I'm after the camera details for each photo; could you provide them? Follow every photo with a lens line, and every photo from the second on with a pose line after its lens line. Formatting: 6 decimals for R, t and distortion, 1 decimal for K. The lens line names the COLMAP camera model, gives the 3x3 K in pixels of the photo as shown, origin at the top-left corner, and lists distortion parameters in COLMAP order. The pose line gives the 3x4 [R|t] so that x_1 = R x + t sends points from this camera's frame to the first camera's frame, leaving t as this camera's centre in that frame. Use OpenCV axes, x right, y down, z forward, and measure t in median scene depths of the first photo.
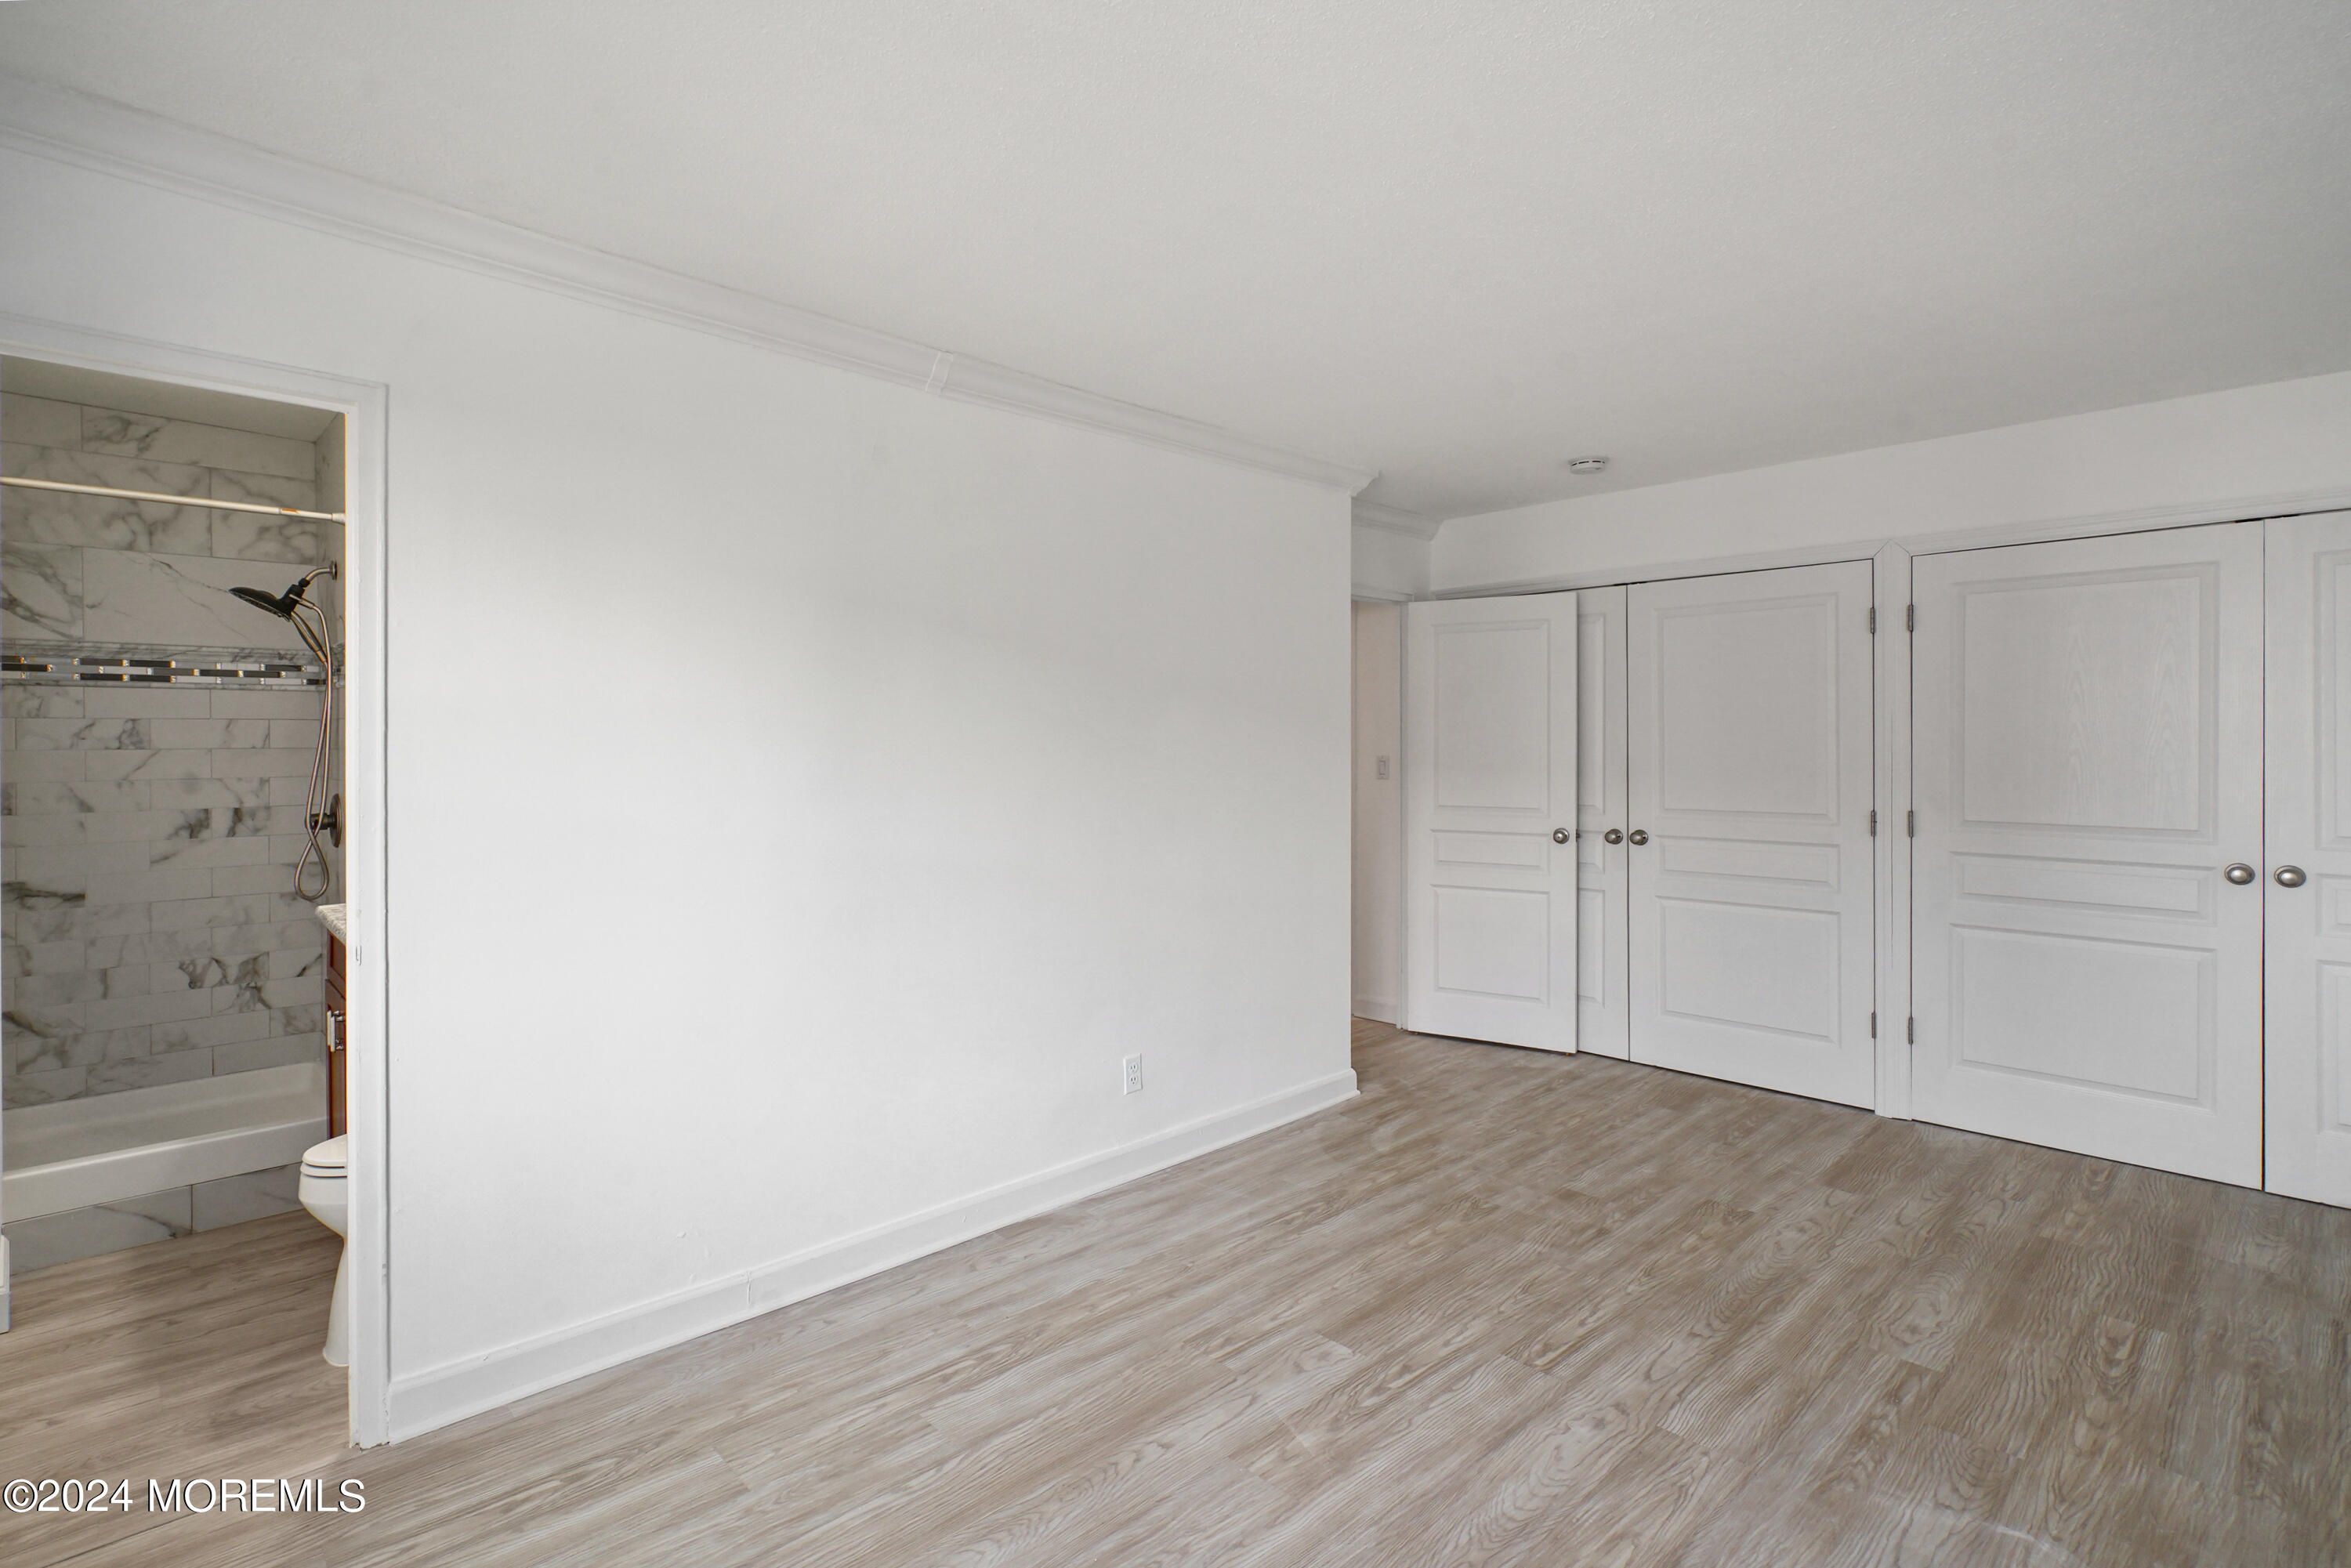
lens RADIAL K [[1098.8, 0, 1172.3], [0, 1098.8, 745.8], [0, 0, 1]] dist [-0.001034, 0.001255]
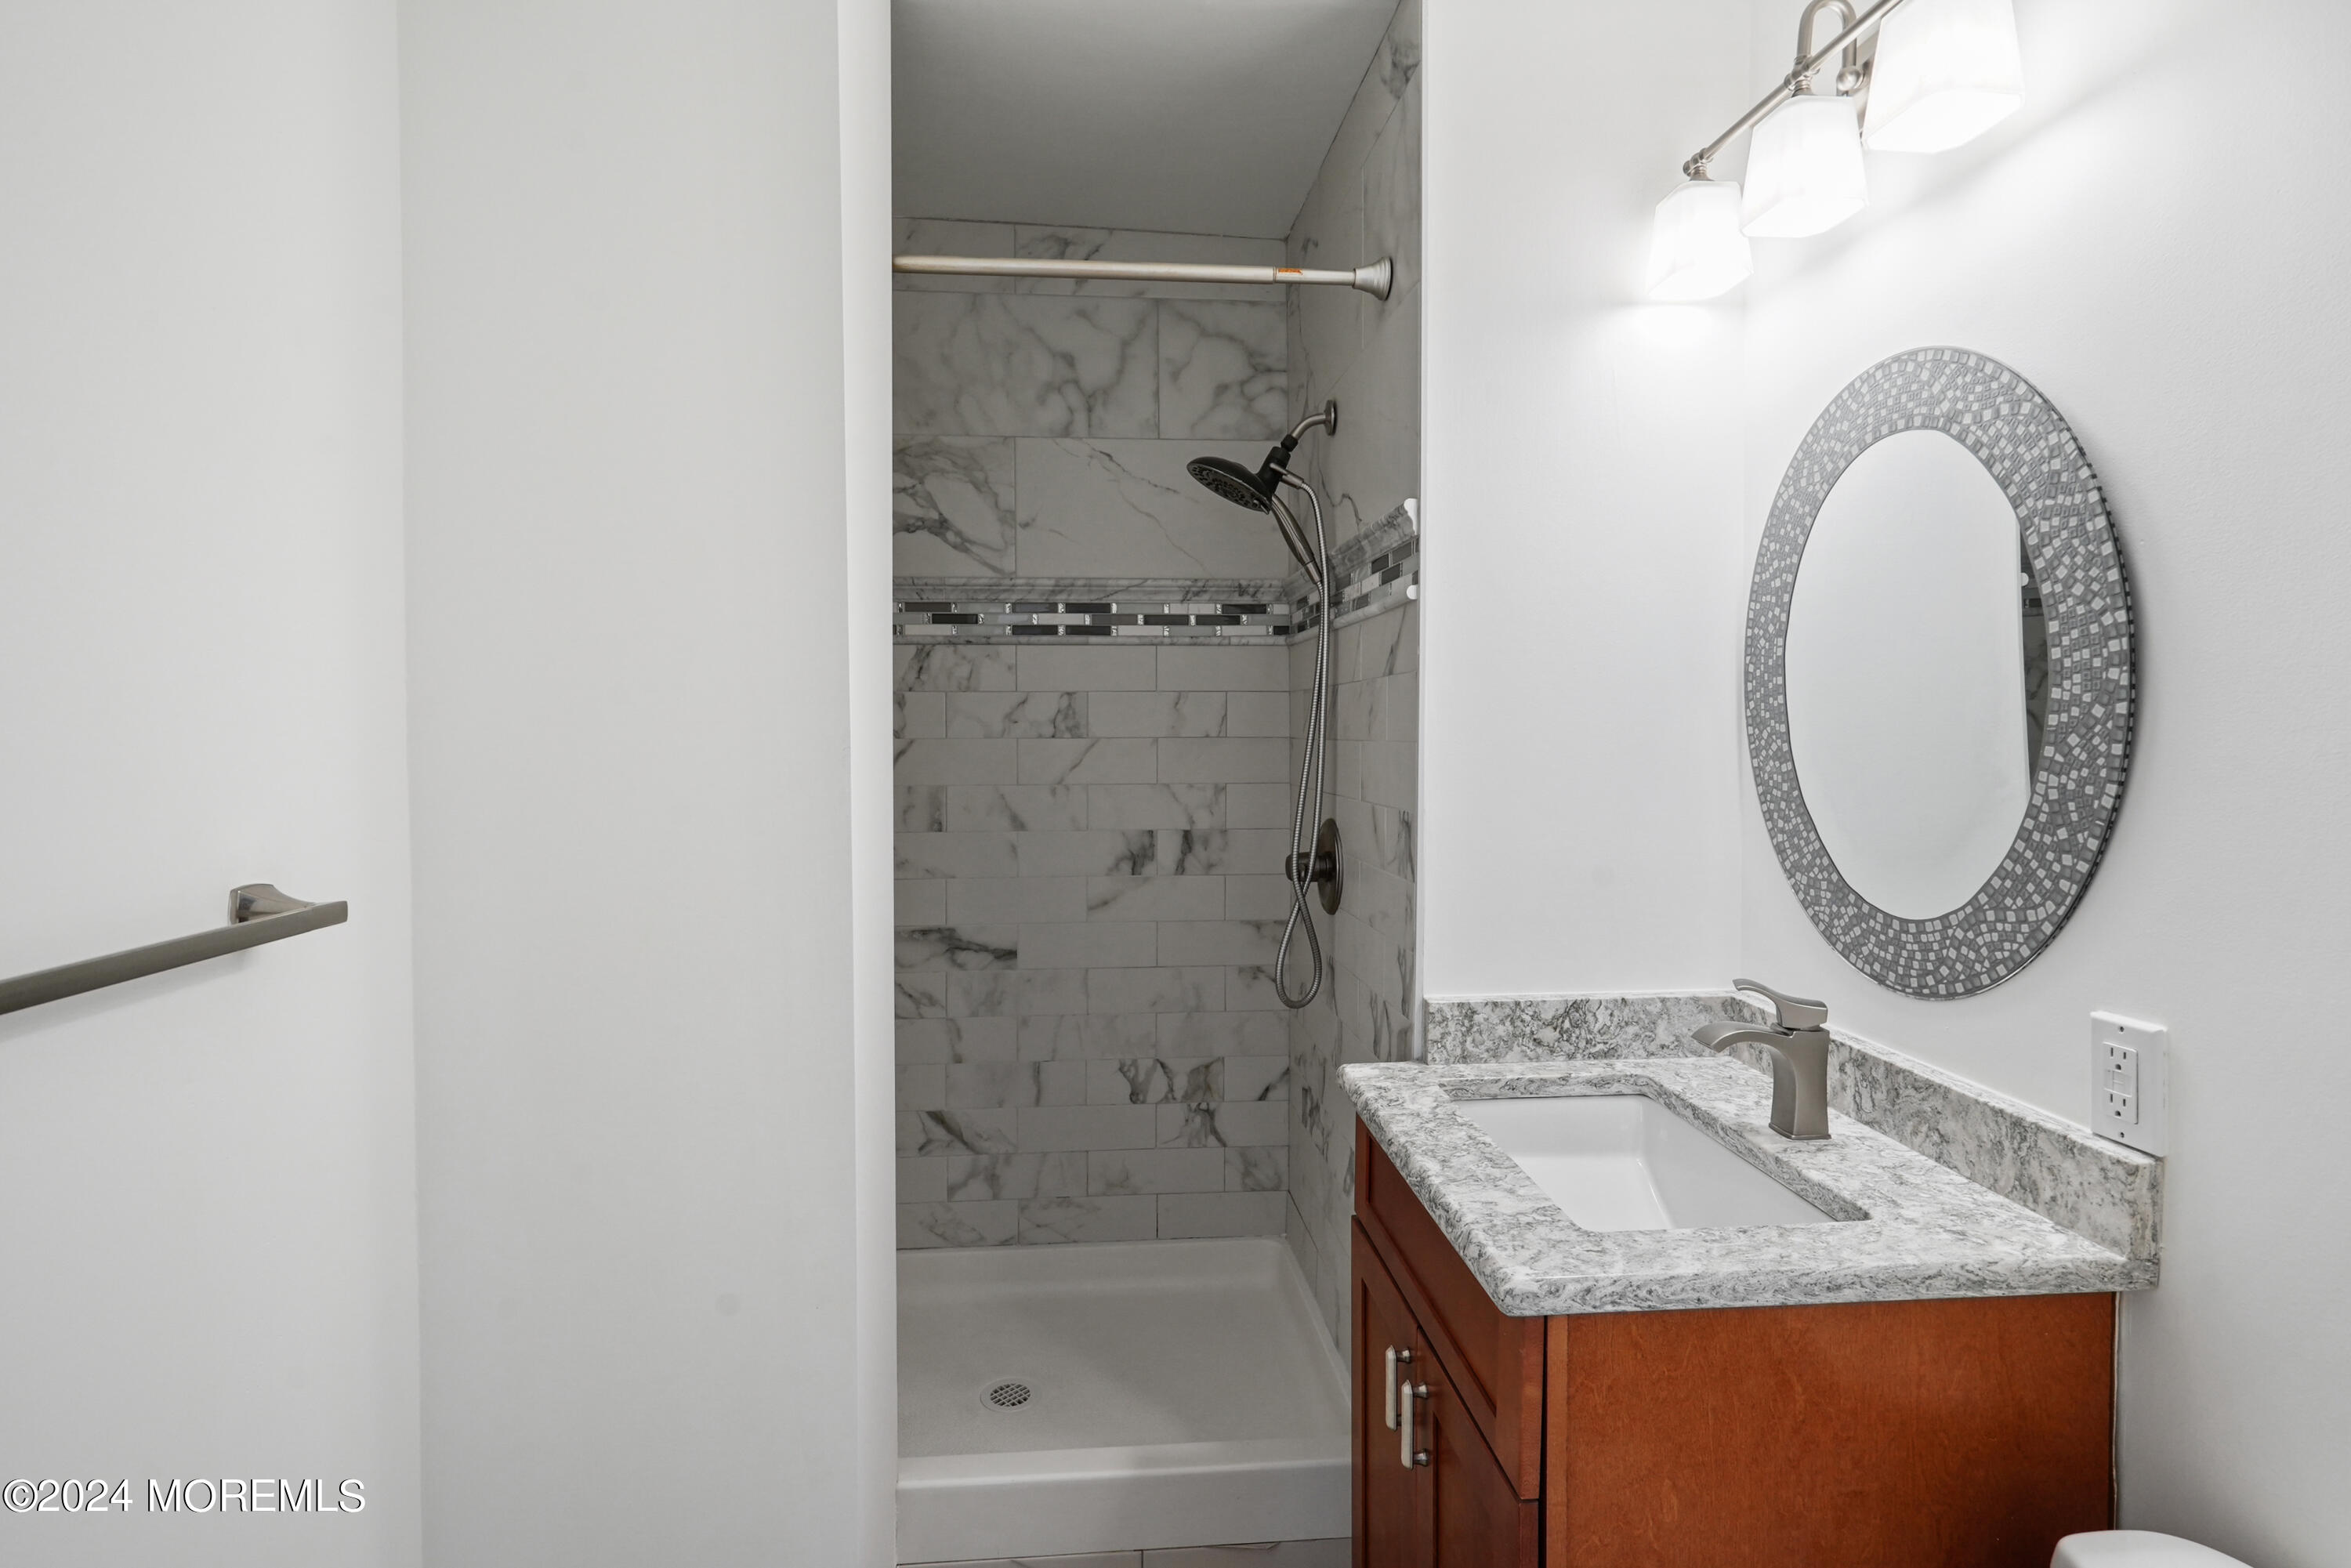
lens RADIAL K [[1098.8, 0, 1172.3], [0, 1098.8, 745.8], [0, 0, 1]] dist [-0.001034, 0.001255]
pose [[0.782758, 0.006846, -0.622289, -0.480111], [-0.003525, 0.999972, 0.006566, 0.003356], [0.622316, -0.002946, 0.782760, 0.515451]]
